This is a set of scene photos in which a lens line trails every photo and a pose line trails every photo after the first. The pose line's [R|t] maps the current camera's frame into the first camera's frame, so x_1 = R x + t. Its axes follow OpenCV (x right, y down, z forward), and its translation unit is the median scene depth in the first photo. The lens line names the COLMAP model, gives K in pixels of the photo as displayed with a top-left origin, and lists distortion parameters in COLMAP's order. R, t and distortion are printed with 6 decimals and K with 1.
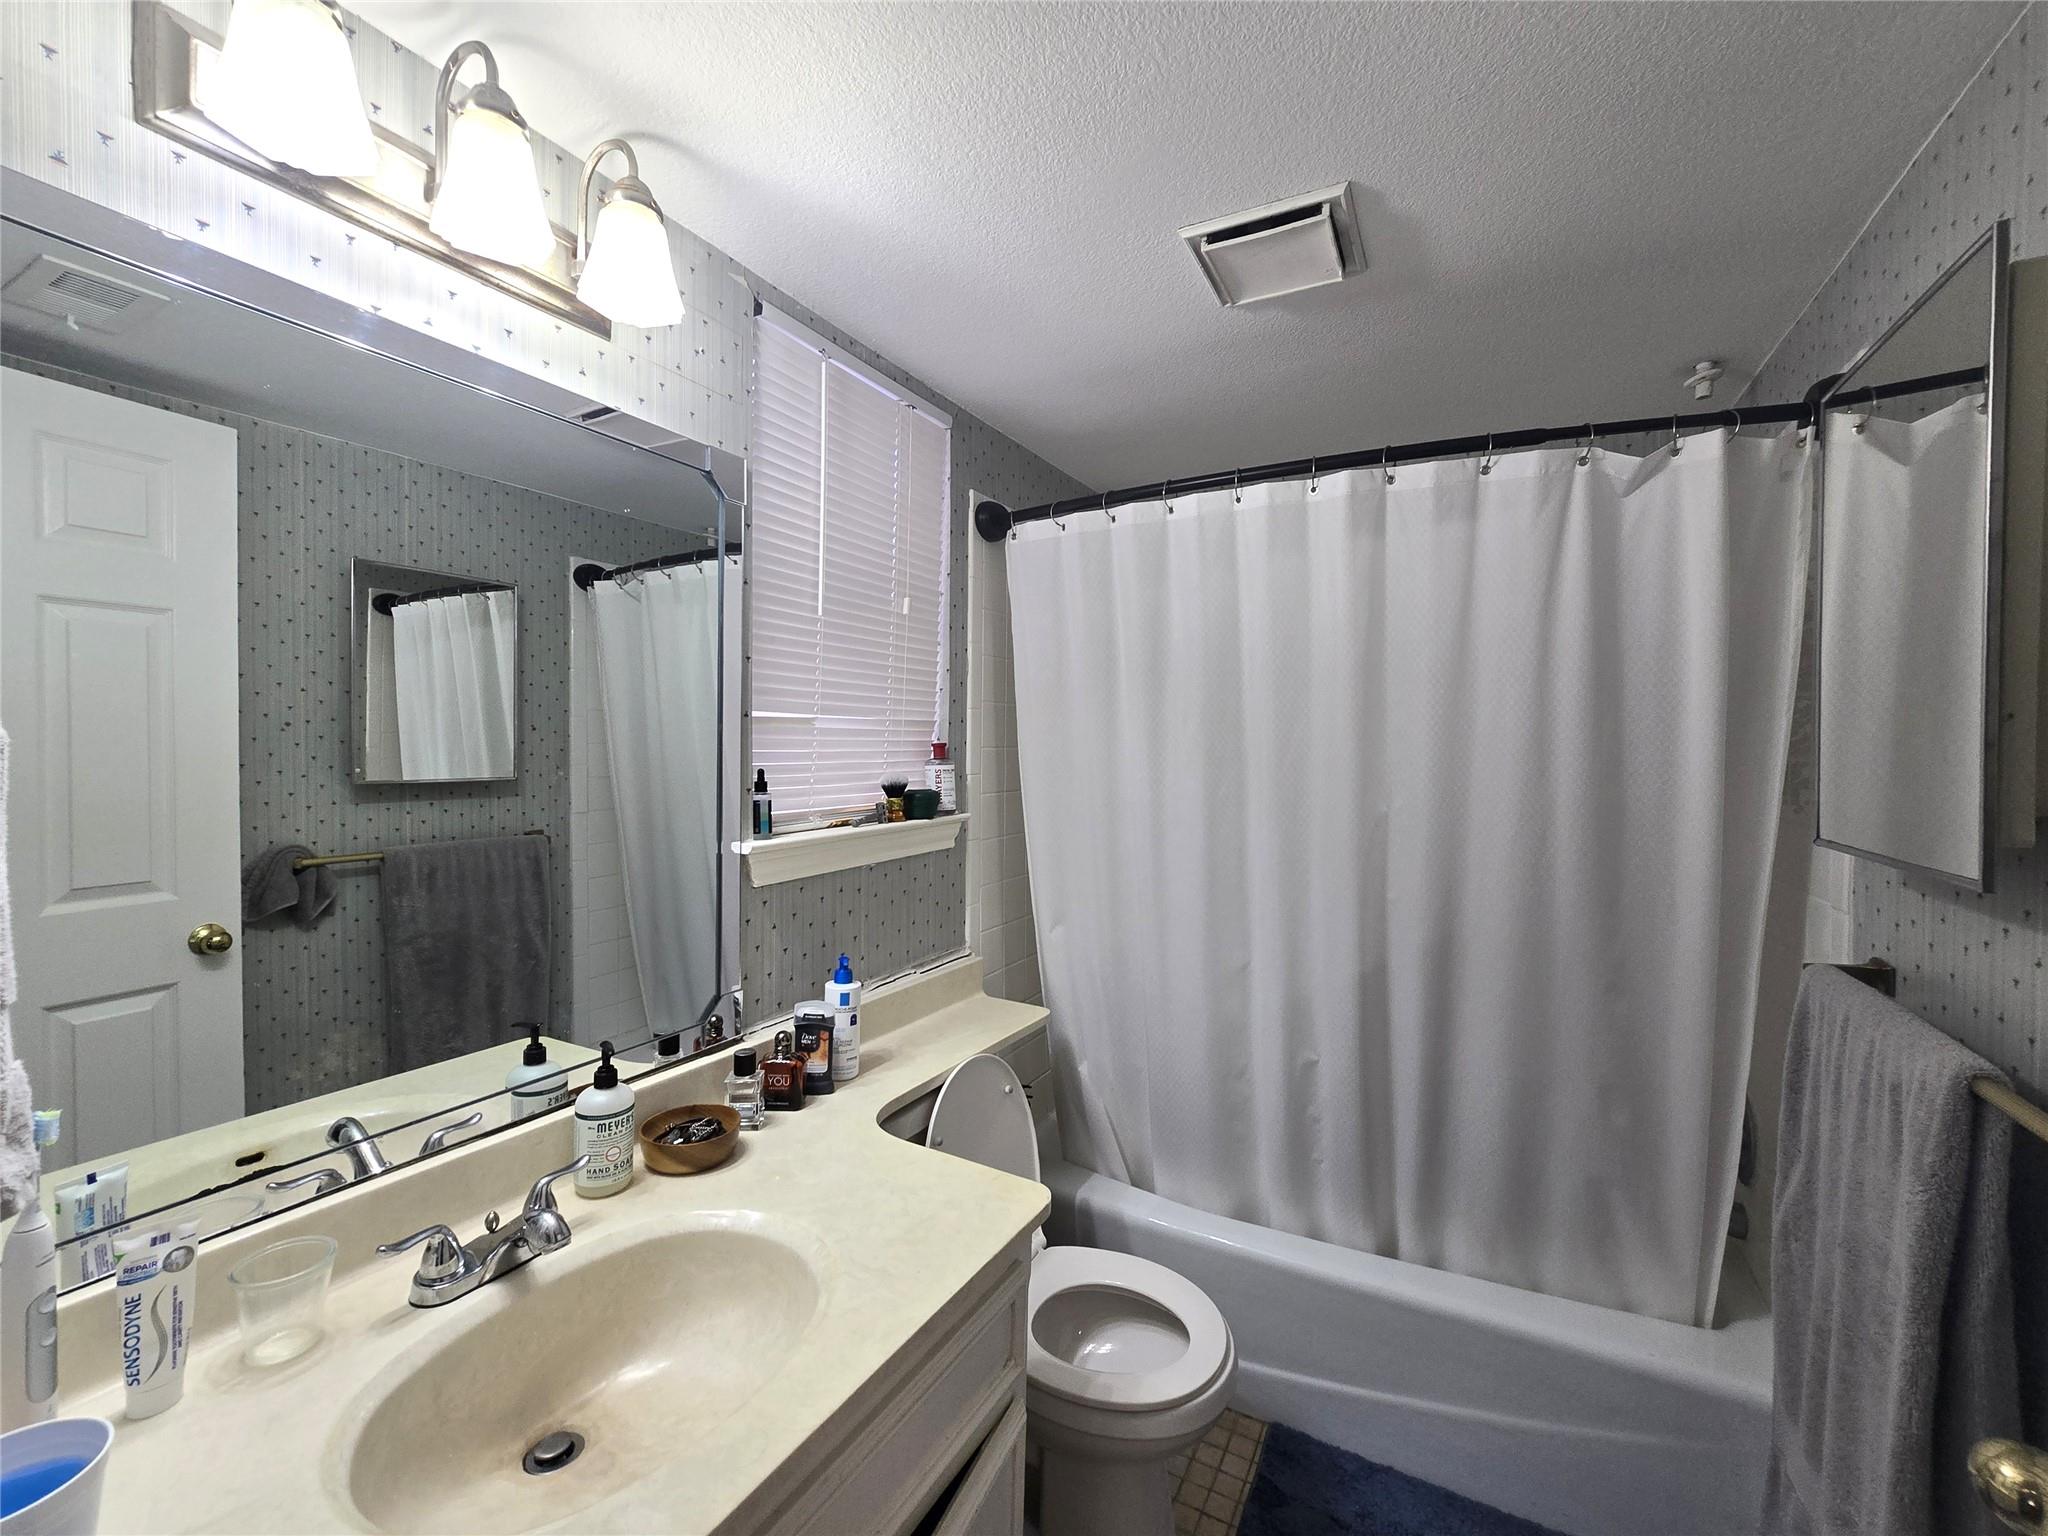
lens RADIAL K [[843.7, 0, 1016.0], [0, 843.7, 755.2], [0, 0, 1]] dist [-0.003572, 0.000923]
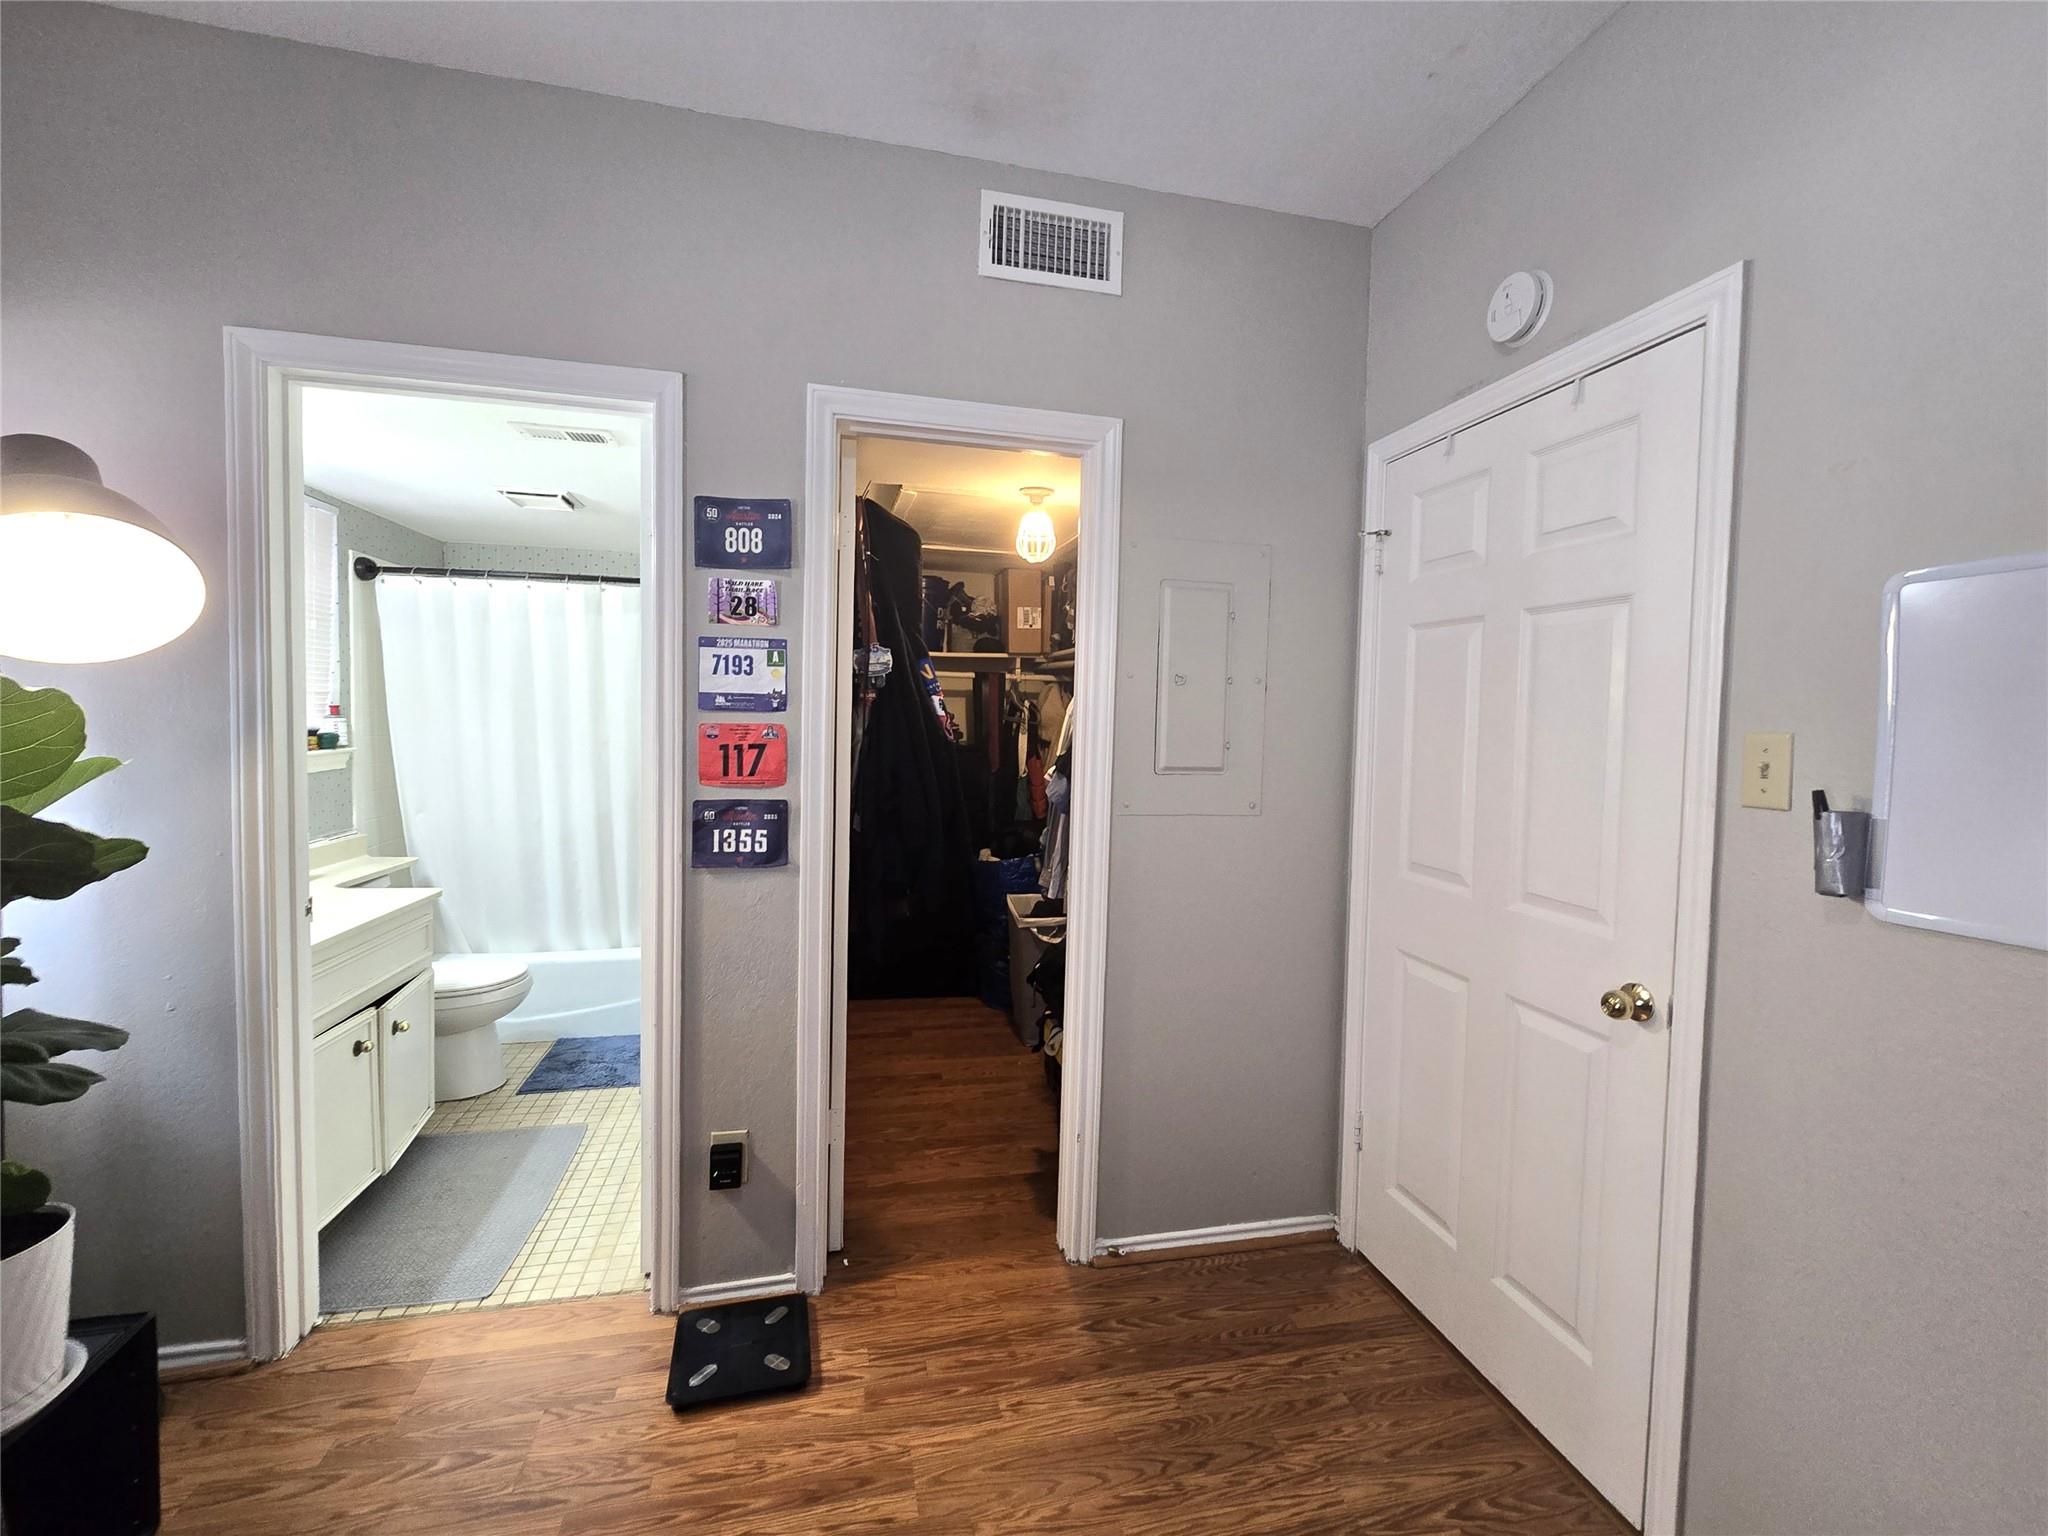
lens RADIAL K [[843.7, 0, 1016.0], [0, 843.7, 755.2], [0, 0, 1]] dist [-0.003572, 0.000923]
pose [[0.747569, -0.023532, 0.663768, -0.186988], [-0.008563, 0.998948, 0.045059, -0.002491], [-0.664129, -0.039369, 0.746580, -1.122903]]
